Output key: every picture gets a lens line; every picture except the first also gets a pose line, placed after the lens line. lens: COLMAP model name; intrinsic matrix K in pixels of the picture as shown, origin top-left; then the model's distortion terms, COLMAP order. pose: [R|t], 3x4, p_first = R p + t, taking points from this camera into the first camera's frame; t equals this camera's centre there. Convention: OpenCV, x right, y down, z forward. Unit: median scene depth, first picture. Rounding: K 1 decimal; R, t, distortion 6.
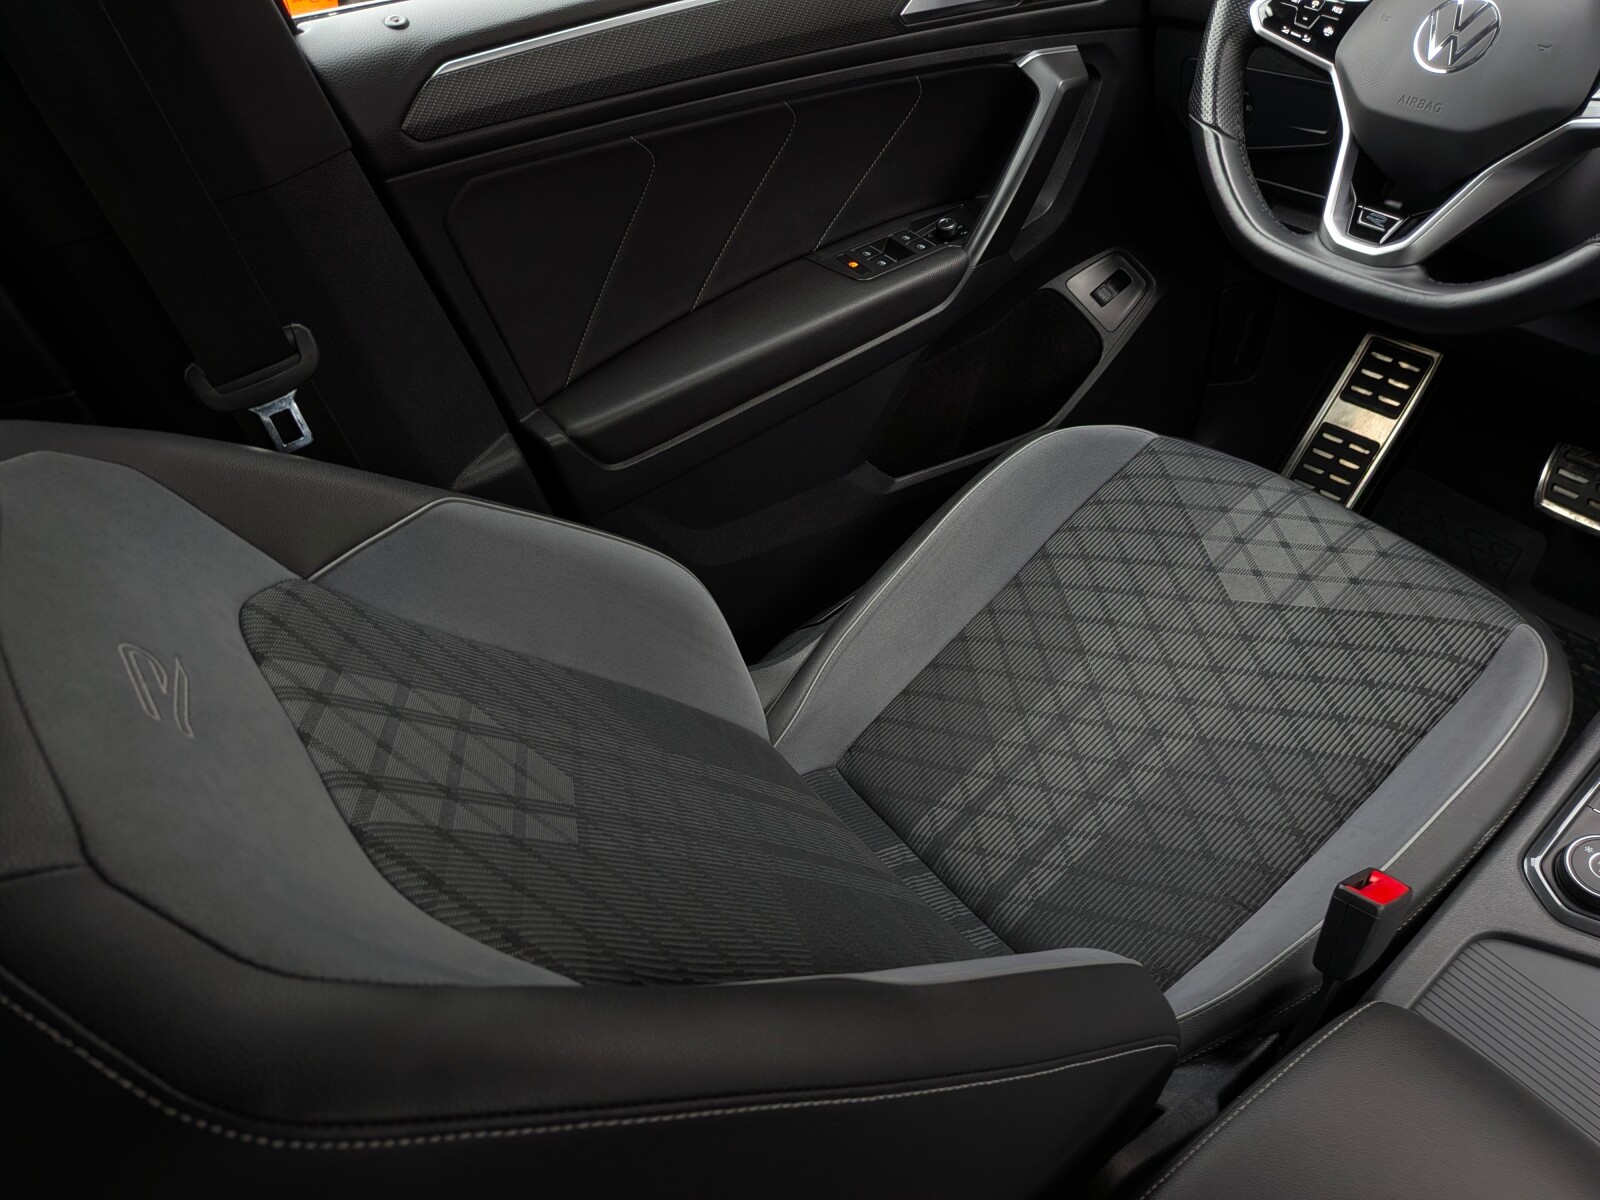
lens RADIAL K [[1143.5, 0, 808.5], [0, 1143.5, 588.3], [0, 0, 1]] dist [0.043942, -0.099654]
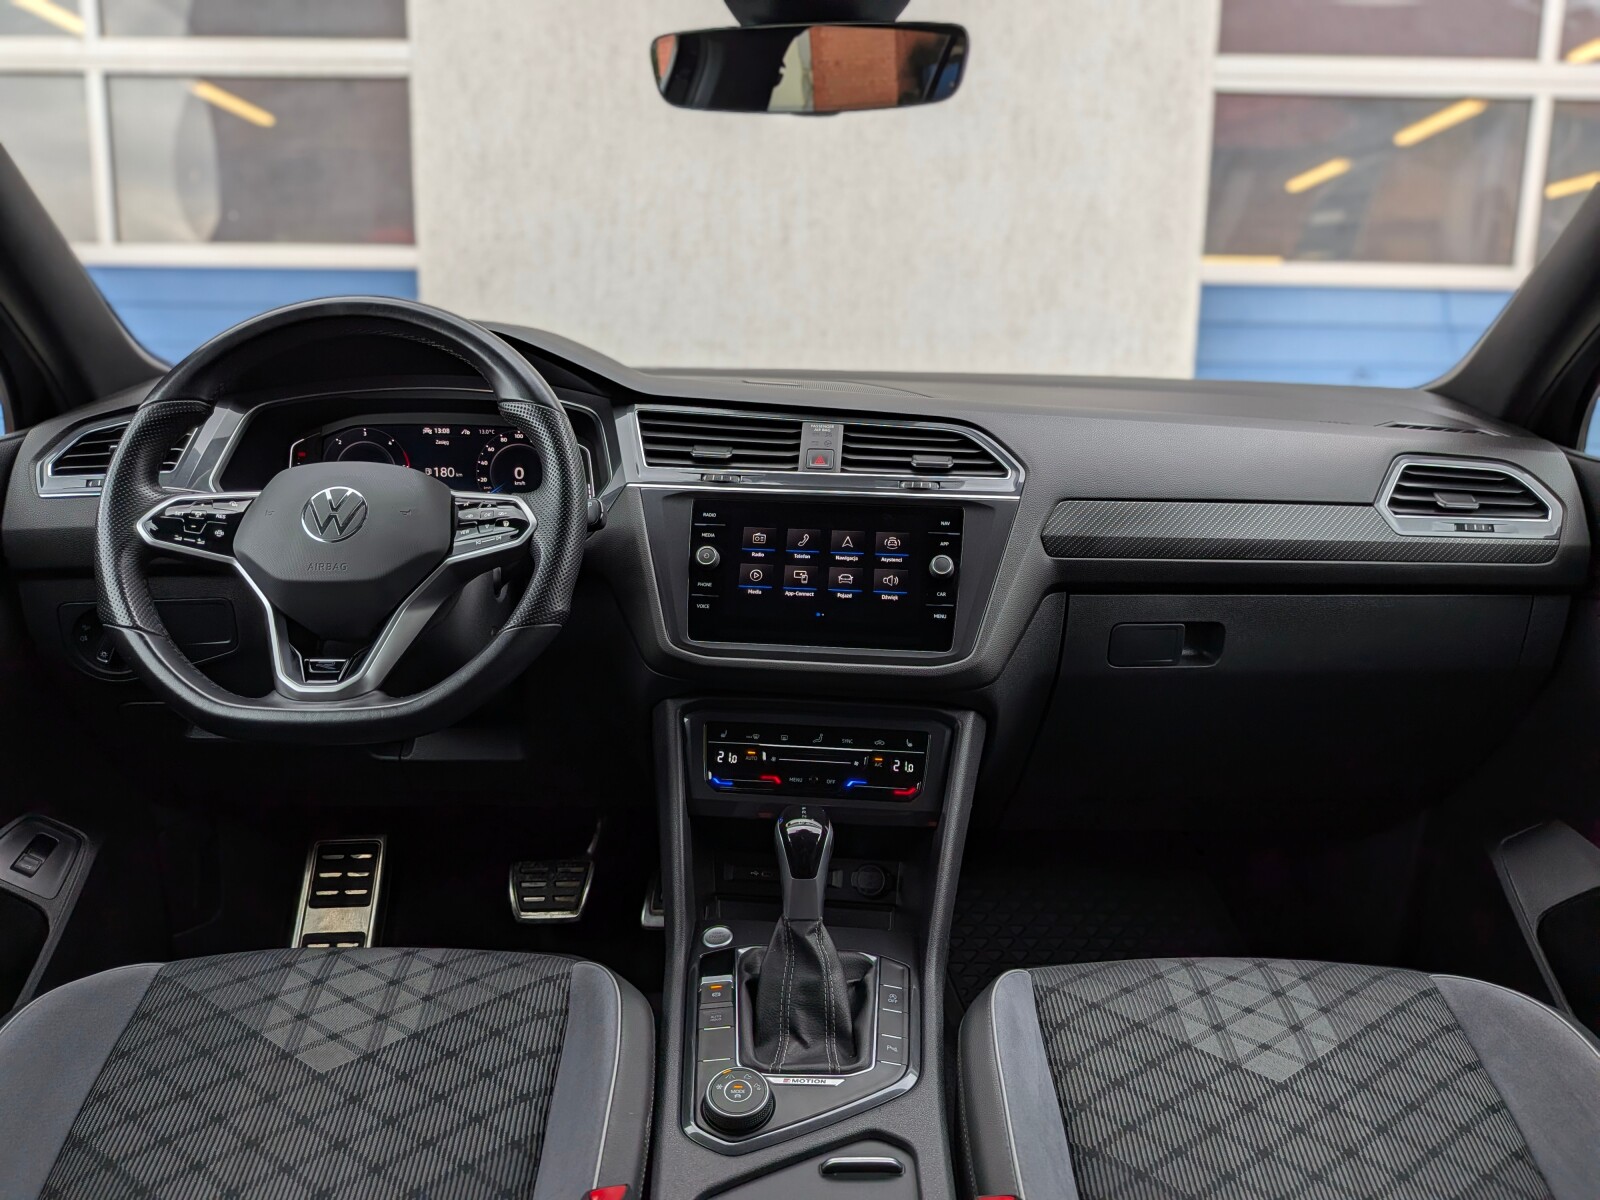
lens RADIAL K [[1151.6, 0, 809.3], [0, 1151.6, 600.2], [0, 0, 1]] dist [0.071918, -0.147649]
pose [[0.581607, -0.106789, 0.806430, -0.116484], [0.491063, 0.836430, -0.243399, 0.112293], [-0.648530, 0.537570, 0.538913, 0.036525]]
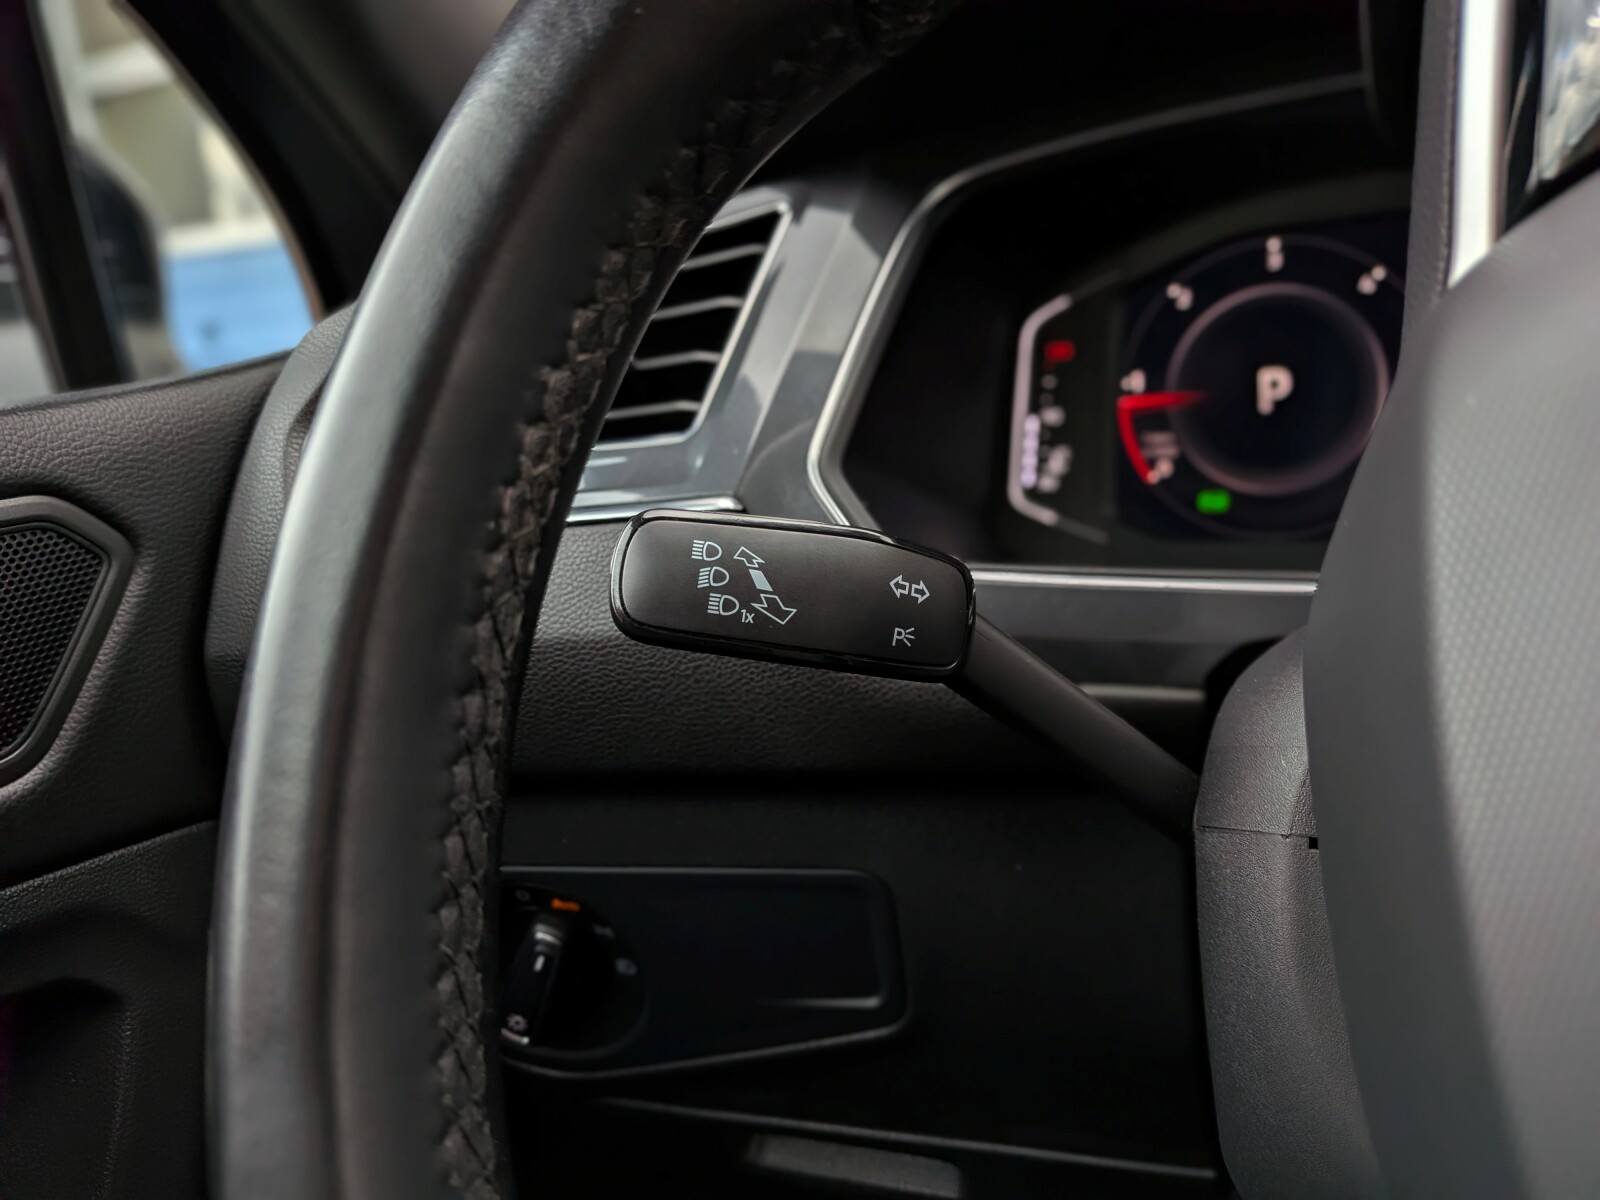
lens RADIAL K [[1151.6, 0, 809.3], [0, 1151.6, 600.2], [0, 0, 1]] dist [0.071918, -0.147649]
pose [[0.855878, -0.154753, 0.493482, 0.313359], [0.372226, 0.846772, -0.380034, -0.402078], [-0.359055, 0.508950, 0.782336, 0.745235]]
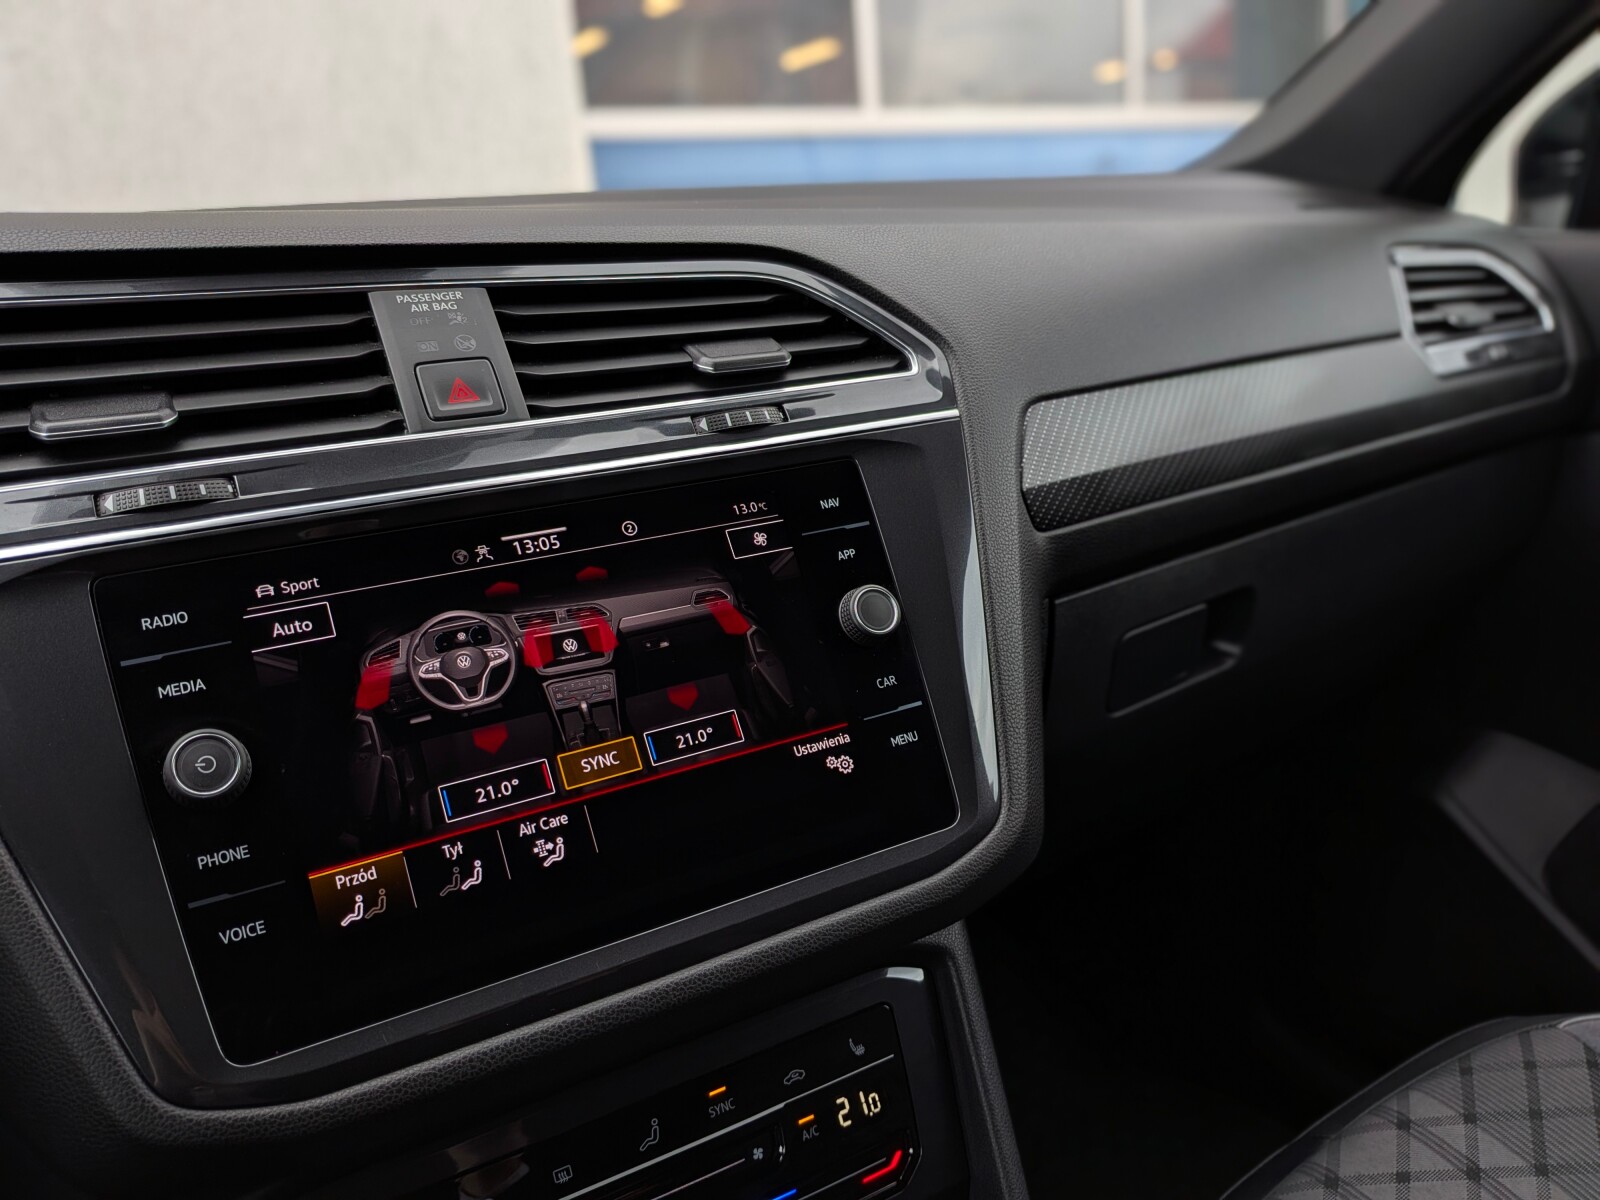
lens RADIAL K [[1159.3, 0, 799.1], [0, 1159.3, 603.5], [0, 0, 1]] dist [0.033981, -0.061029]
pose [[0.042931, -0.251564, 0.966888, 0.421279], [0.696149, 0.701695, 0.151657, -0.205790], [-0.716612, 0.666588, 0.205251, 0.454172]]
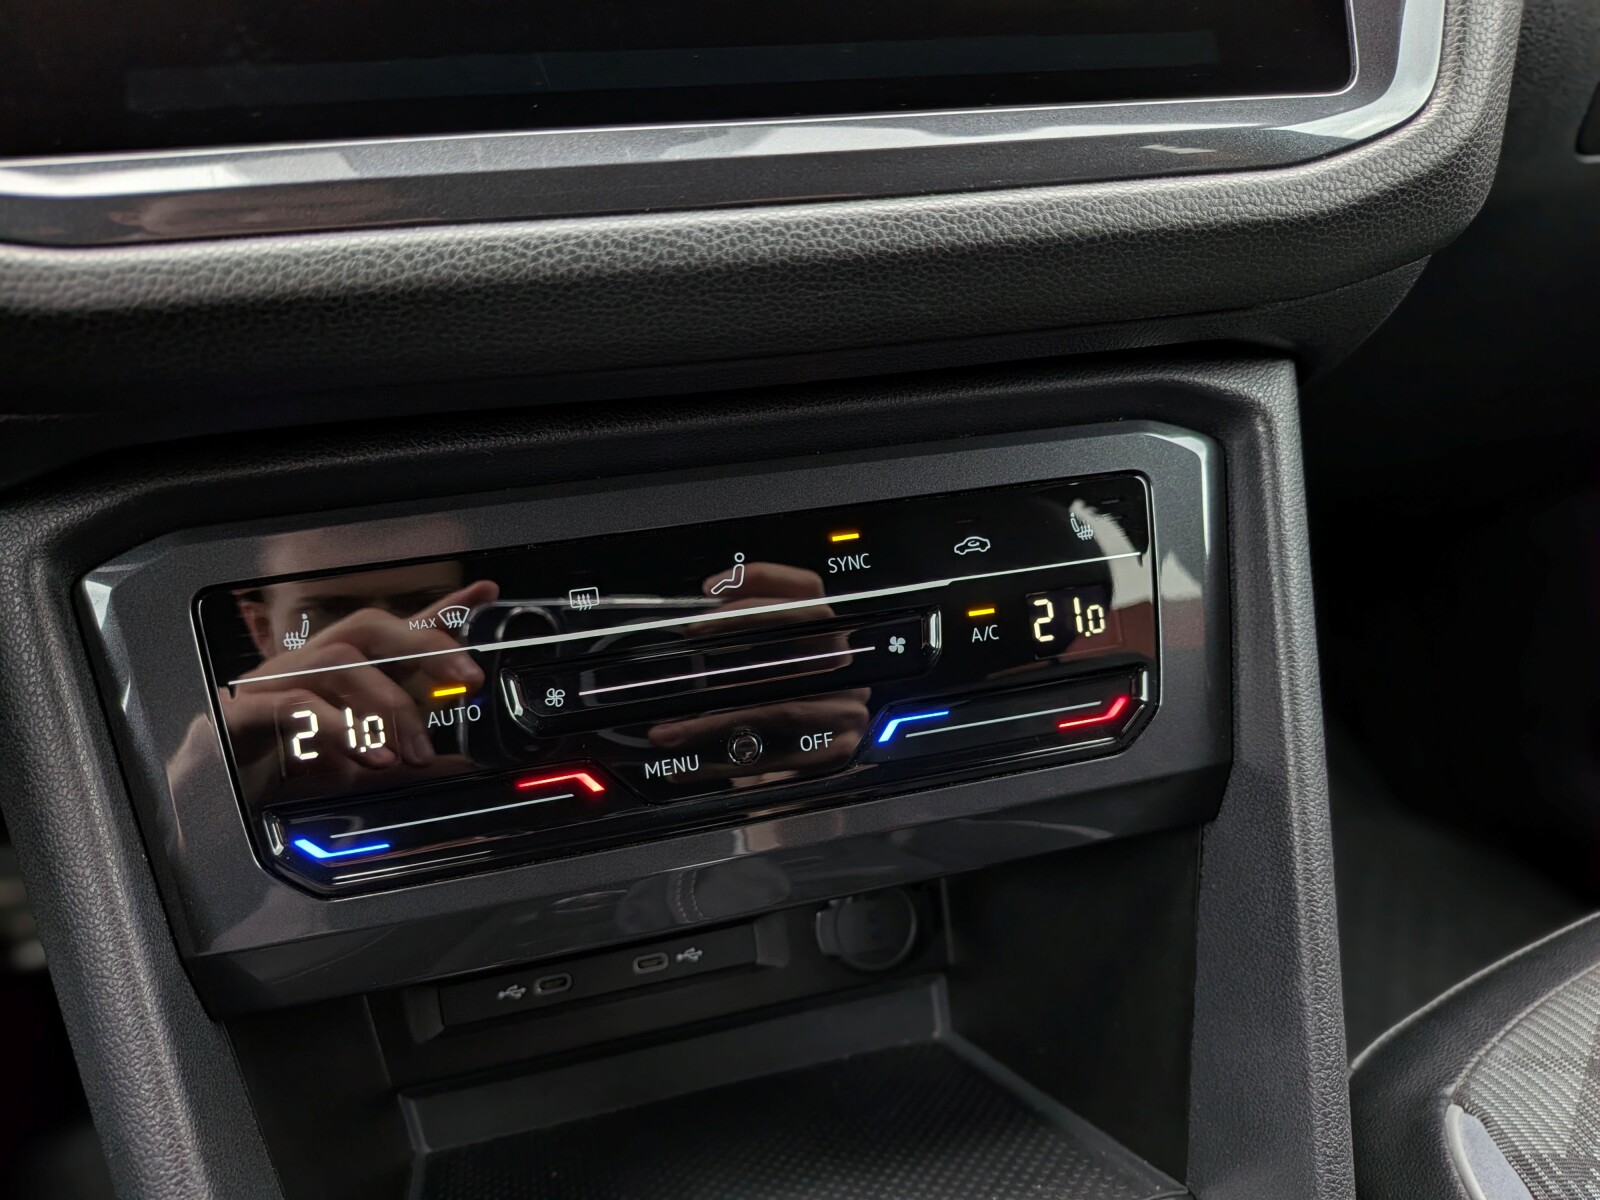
lens RADIAL K [[1166.5, 0, 796.0], [0, 1166.5, 574.8], [0, 0, 1]] dist [0.078361, -0.141378]
pose [[0.275403, -0.404126, 0.872259, 0.550581], [0.630580, 0.760814, 0.153397, -0.075166], [-0.725618, 0.507783, 0.464364, 0.573462]]
